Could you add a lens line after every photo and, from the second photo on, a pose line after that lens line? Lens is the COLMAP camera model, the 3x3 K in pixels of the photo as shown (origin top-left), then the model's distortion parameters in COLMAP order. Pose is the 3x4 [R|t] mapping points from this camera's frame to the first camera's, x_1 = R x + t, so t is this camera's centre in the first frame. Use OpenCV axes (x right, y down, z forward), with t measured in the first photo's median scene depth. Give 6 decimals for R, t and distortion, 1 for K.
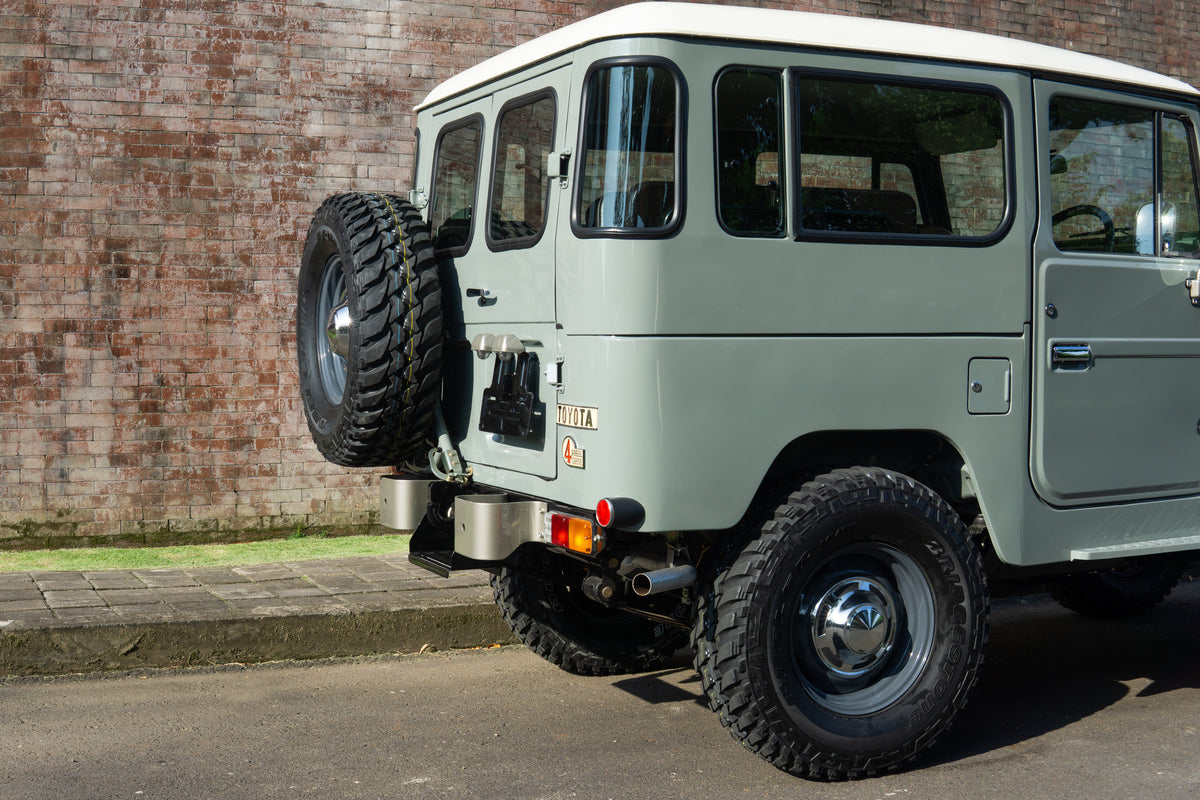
lens RADIAL K [[1600.0, 0, 600.0], [0, 1600.0, 400.0], [0, 0, 1]] dist [-0.169949, -0.188655]
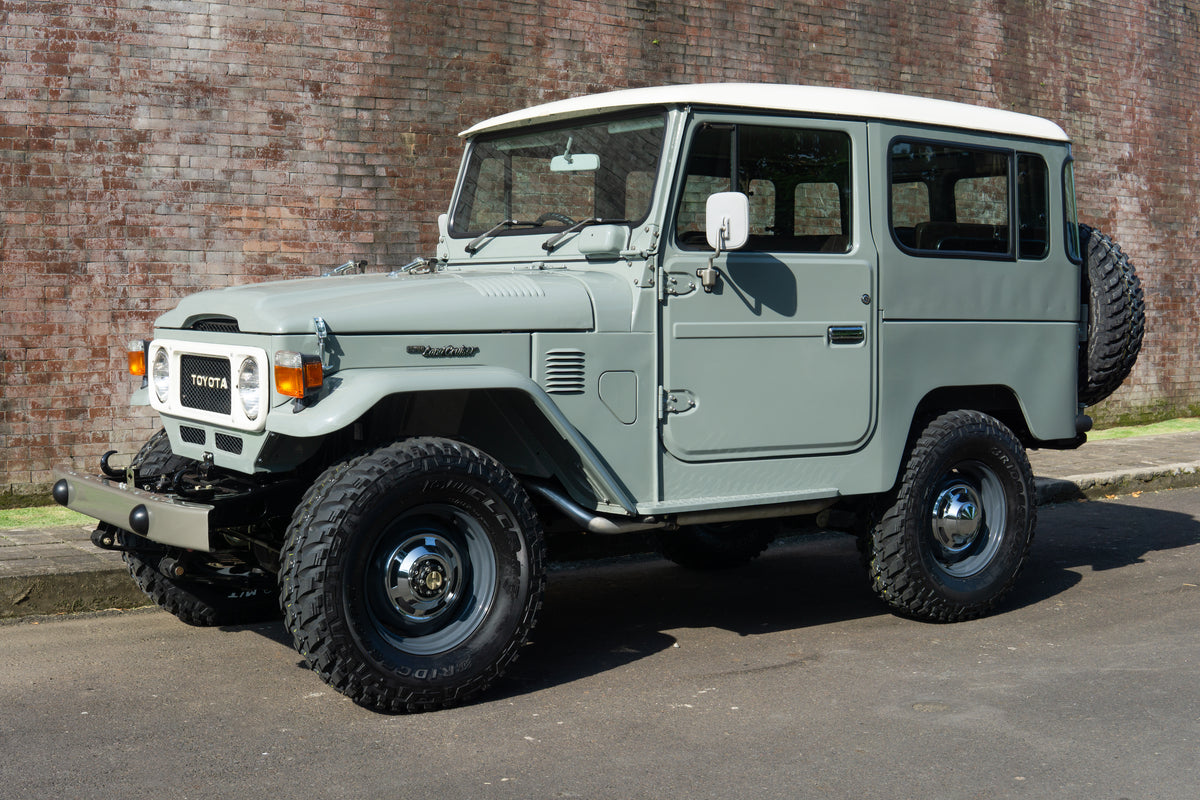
lens RADIAL K [[1600.0, 0, 600.0], [0, 1600.0, 400.0], [0, 0, 1]] dist [-0.169949, -0.188655]
pose [[0.984737, -0.009494, 0.173789, -0.086446], [0.005104, 0.999657, 0.025693, -0.010107], [-0.173974, -0.024414, 0.984448, -0.170332]]
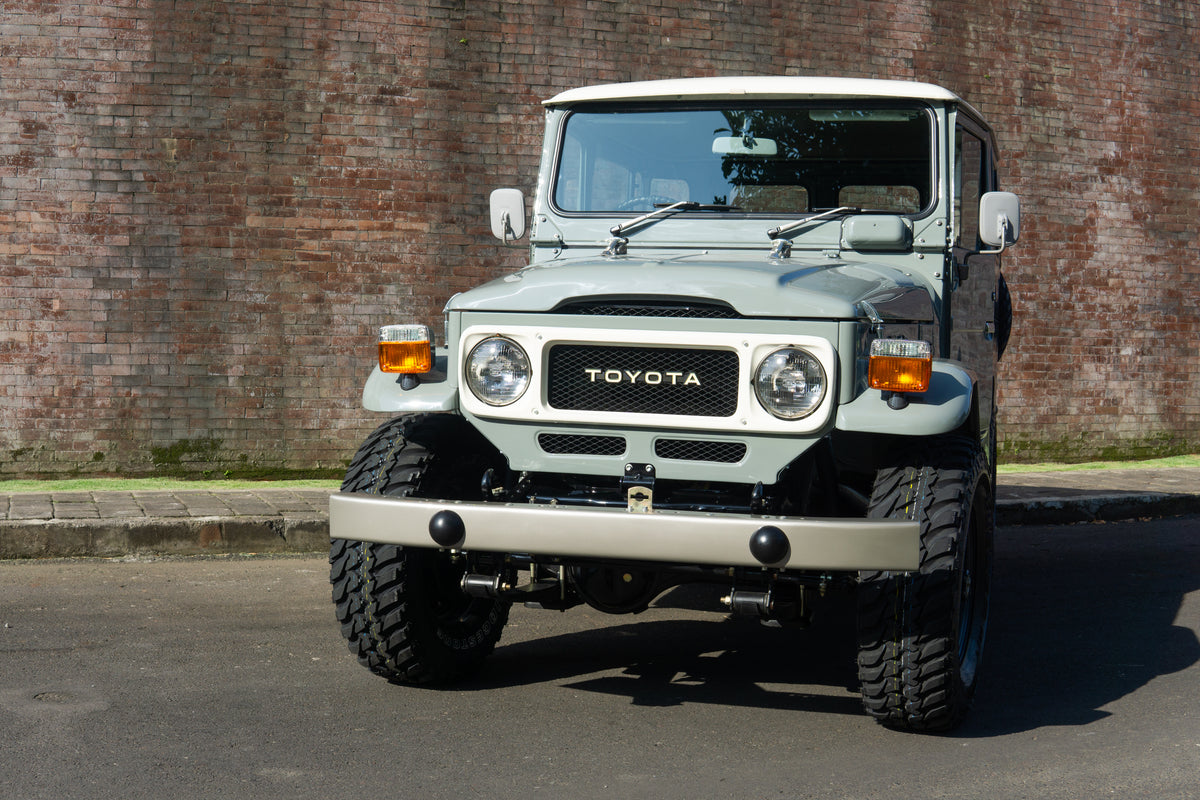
lens RADIAL K [[1600.0, 0, 600.0], [0, 1600.0, 400.0], [0, 0, 1]] dist [-0.169949, -0.188655]
pose [[0.996536, 0.014488, -0.081885, 0.644816], [-0.014729, 0.999889, -0.002341, 0.030757], [0.081842, 0.003539, 0.996639, -0.122260]]
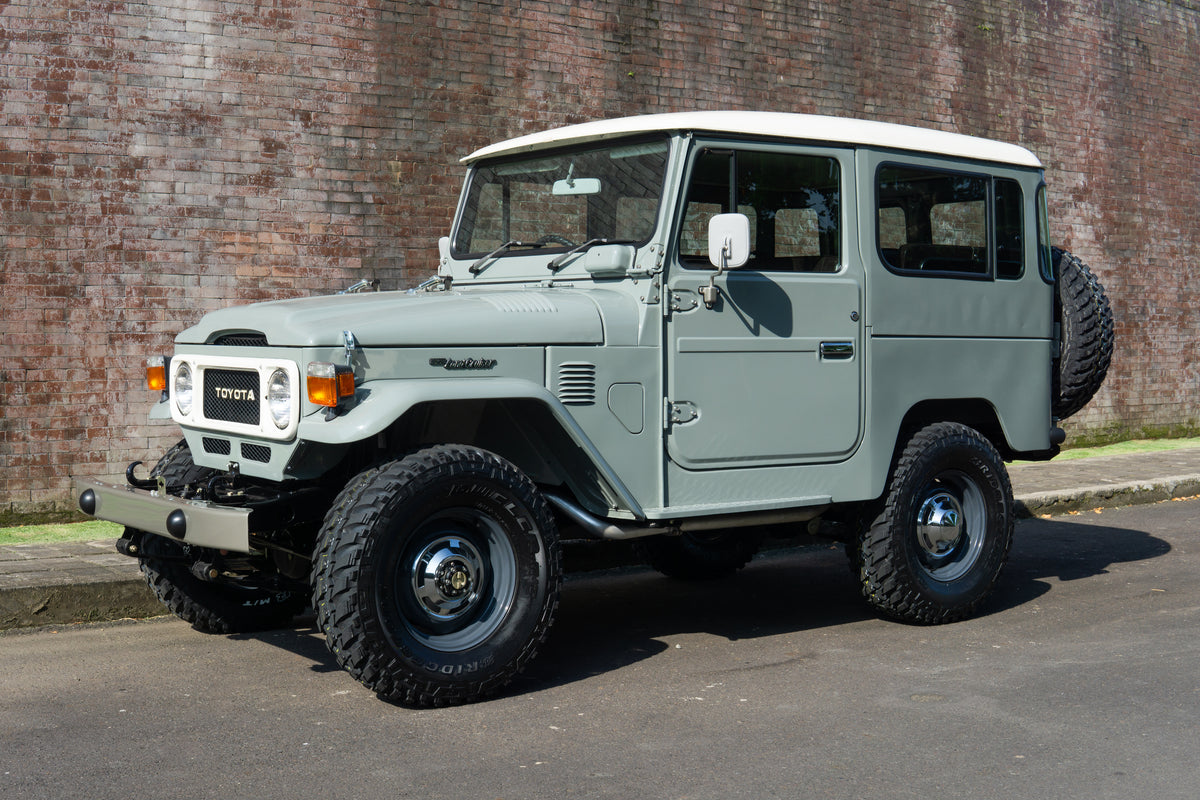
lens RADIAL K [[1600.0, 0, 600.0], [0, 1600.0, 400.0], [0, 0, 1]] dist [-0.169949, -0.188655]
pose [[0.977767, -0.009240, 0.209493, -0.139713], [0.008532, 0.999954, 0.004283, 0.004296], [-0.209523, -0.002401, 0.977801, -0.213398]]
